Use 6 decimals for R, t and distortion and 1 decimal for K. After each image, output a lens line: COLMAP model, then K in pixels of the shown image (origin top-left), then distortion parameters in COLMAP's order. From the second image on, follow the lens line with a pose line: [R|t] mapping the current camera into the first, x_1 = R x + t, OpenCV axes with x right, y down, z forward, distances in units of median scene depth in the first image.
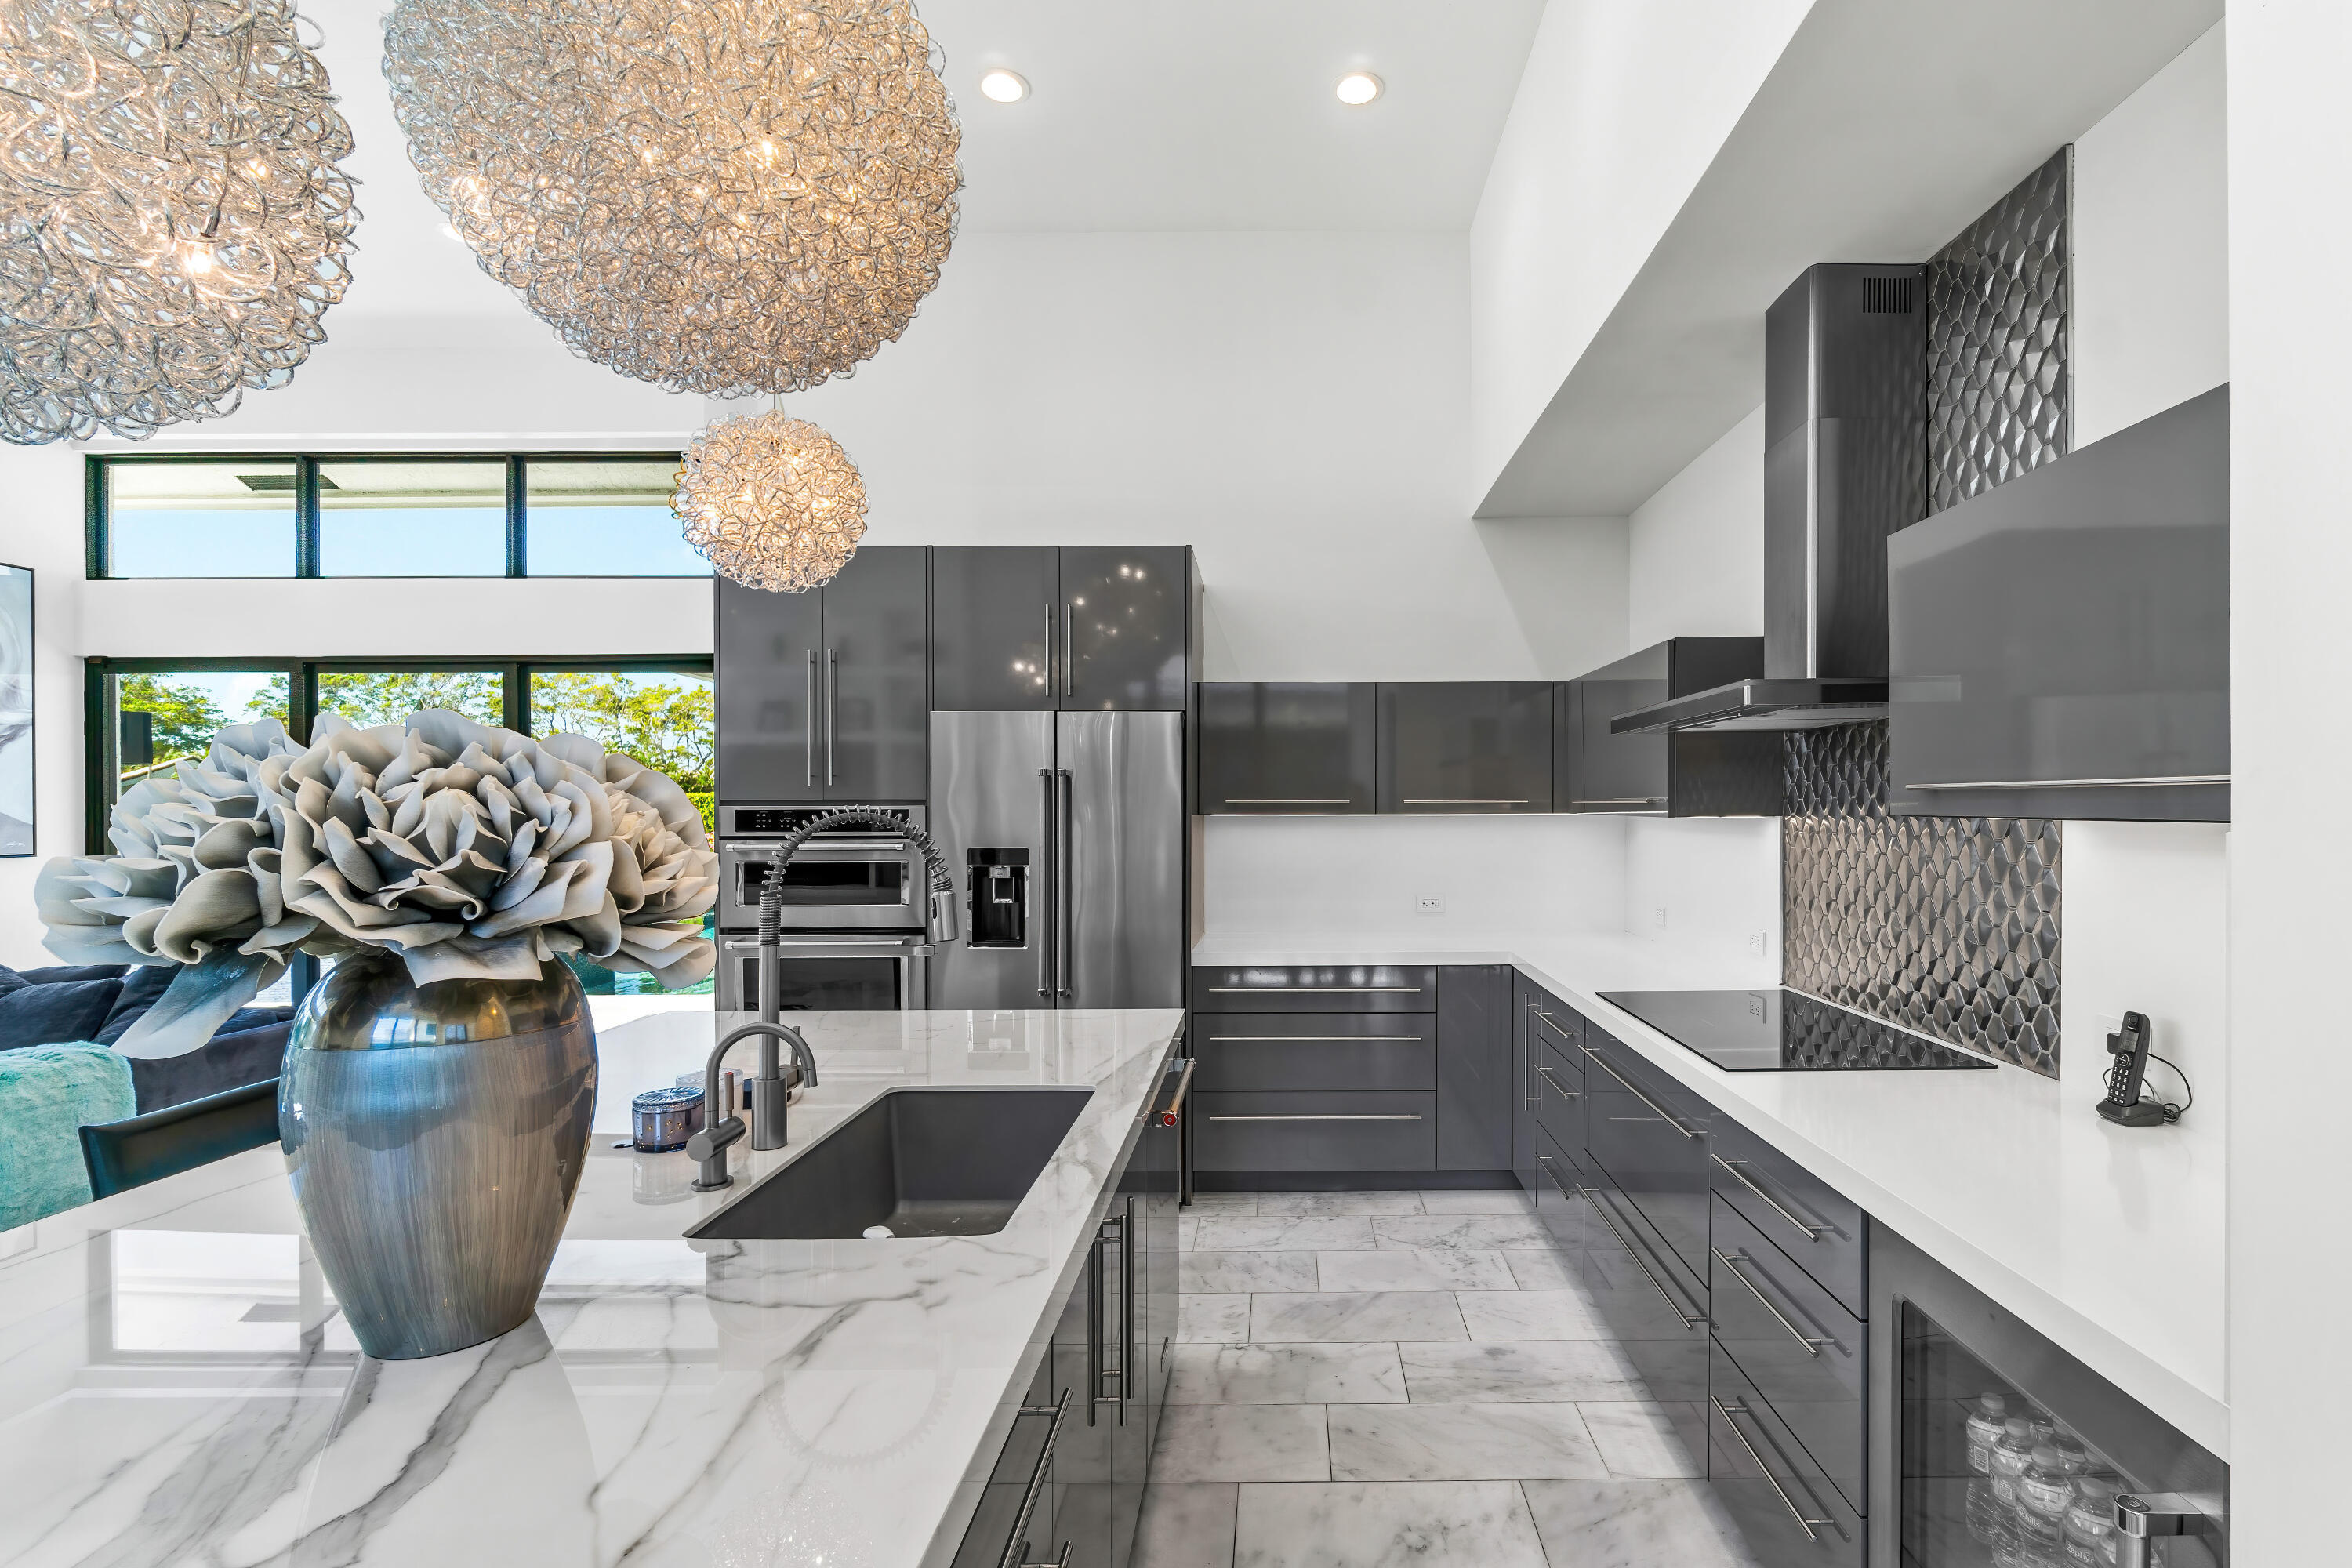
lens RADIAL K [[1064.0, 0, 1293.6], [0, 1064.0, 828.3], [0, 0, 1]] dist [-0.001361, -0.000200]
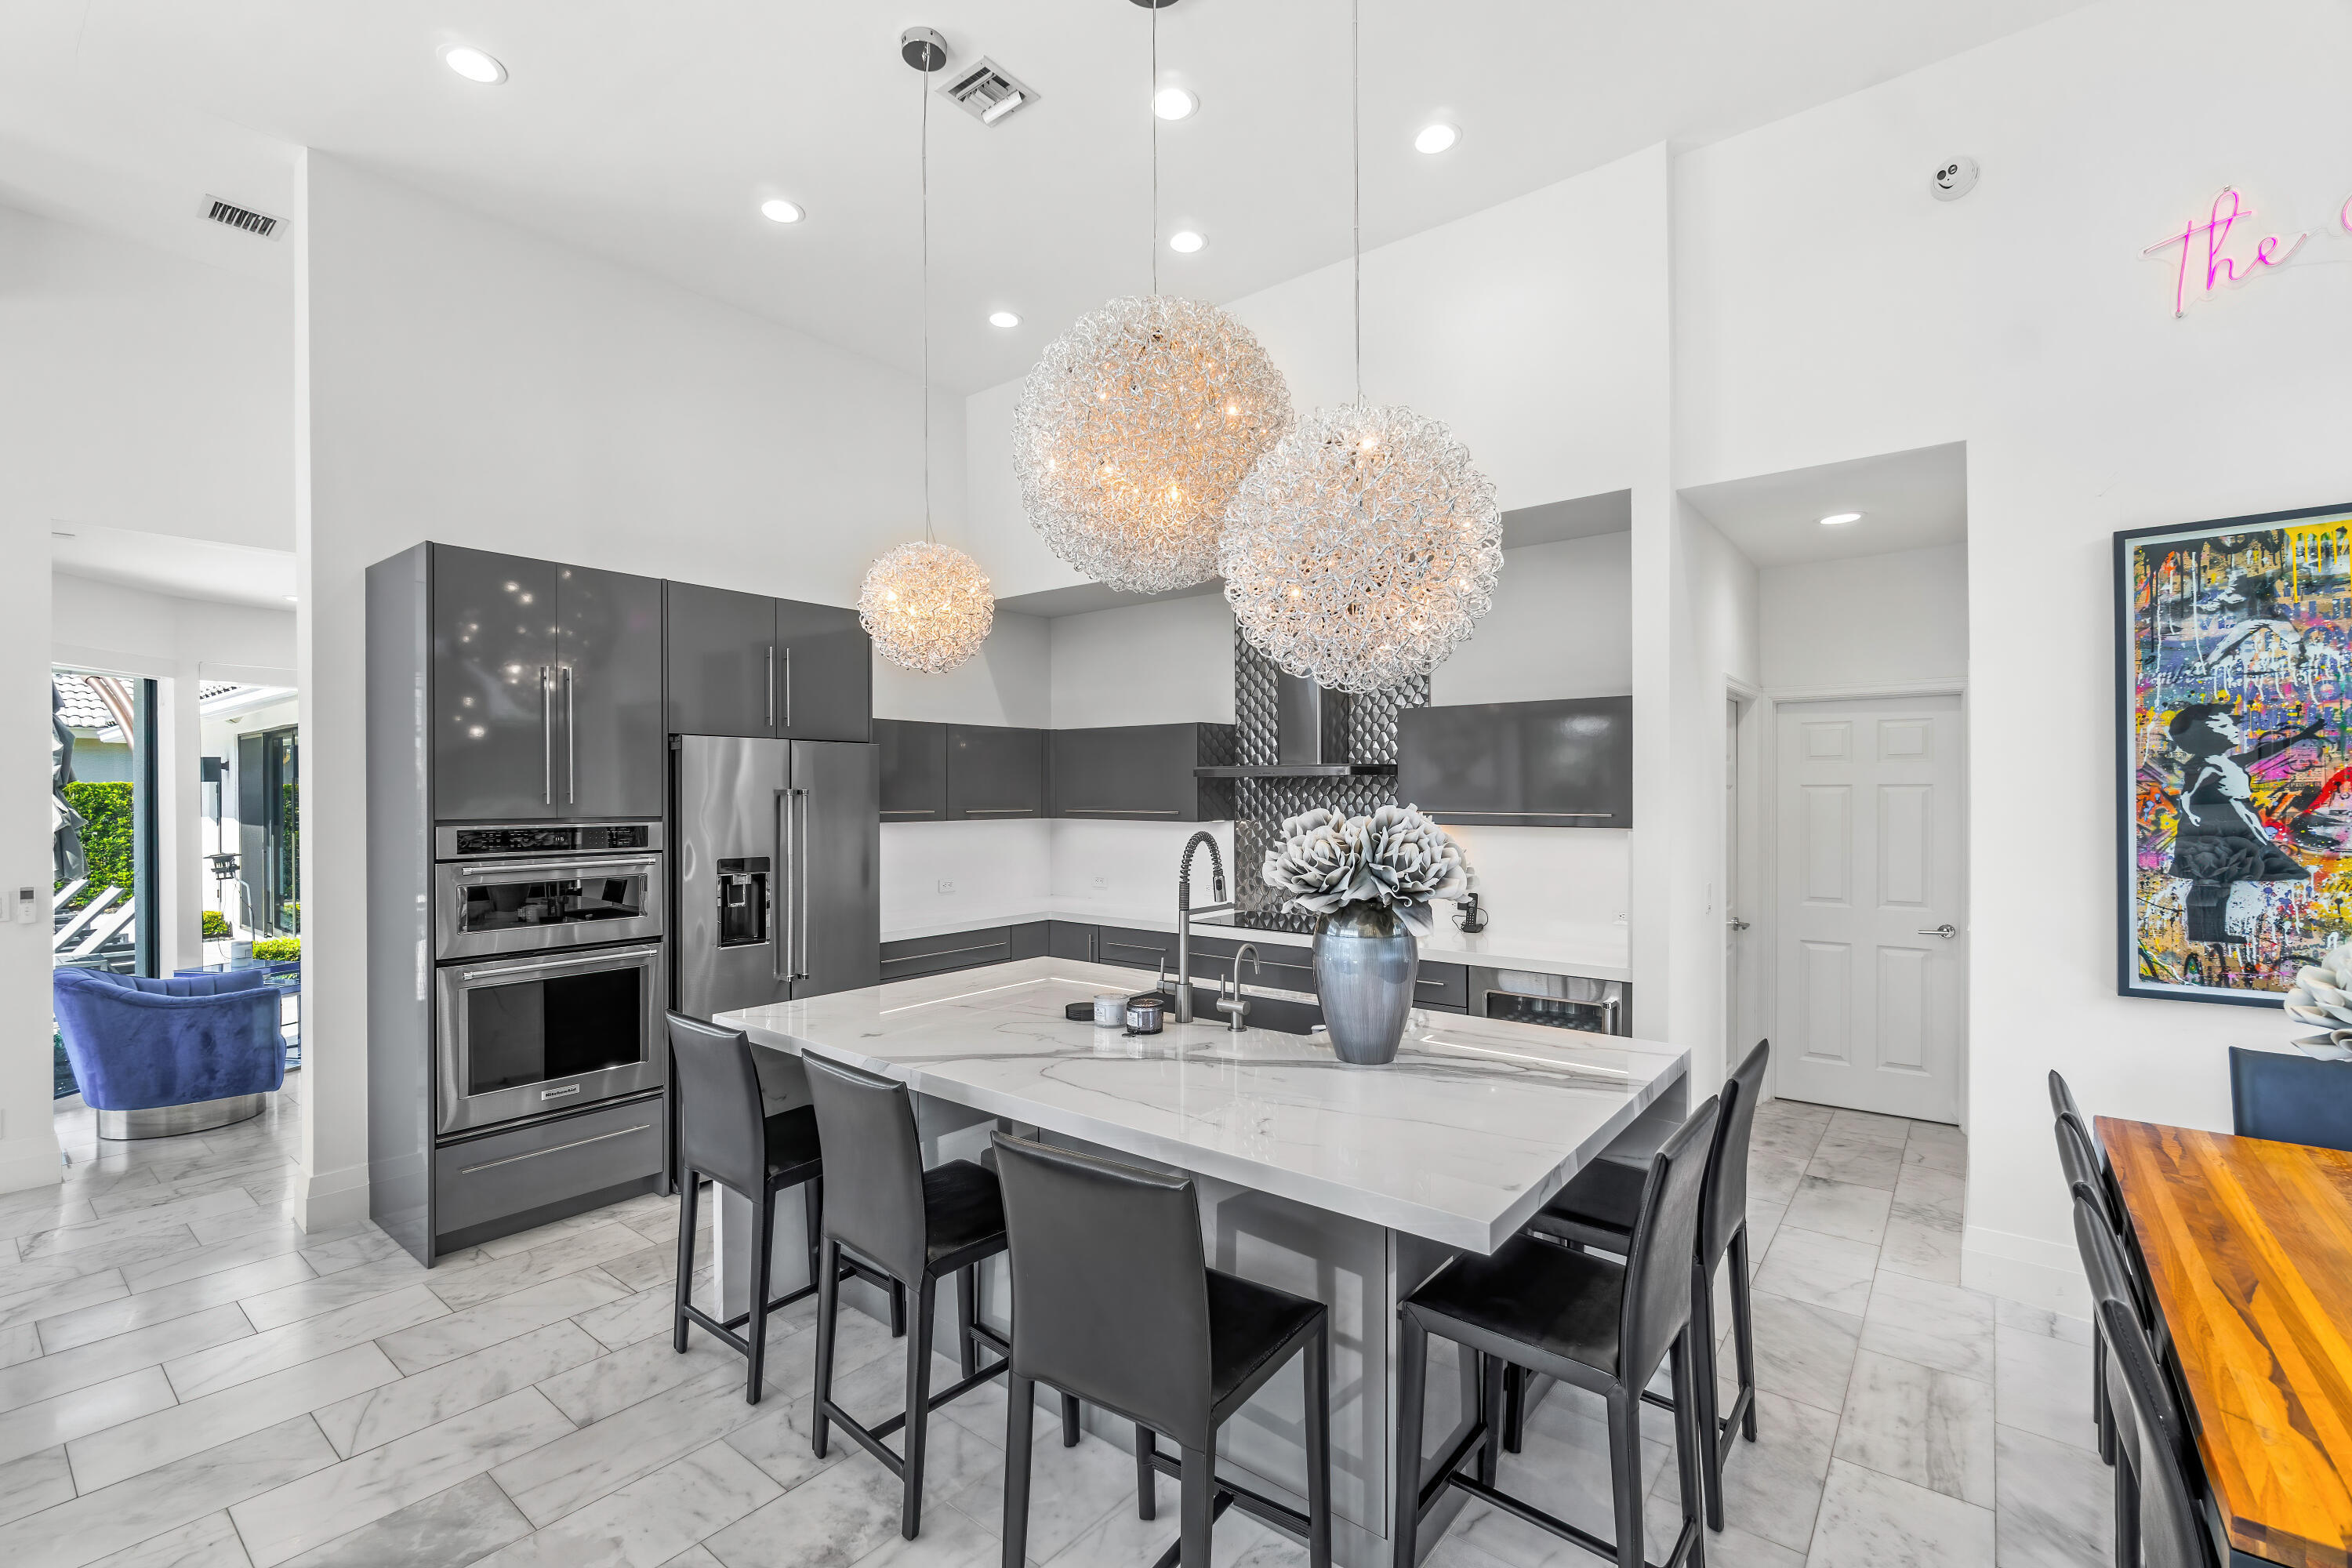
lens RADIAL K [[1029.6, 0, 1167.6], [0, 1029.6, 797.9], [0, 0, 1]] dist [-0.005198, 0.000129]
pose [[0.625642, -0.003804, 0.780101, -1.053951], [0.008620, 0.999961, -0.002037, -0.049000], [-0.780063, 0.007999, 0.625650, -0.049986]]
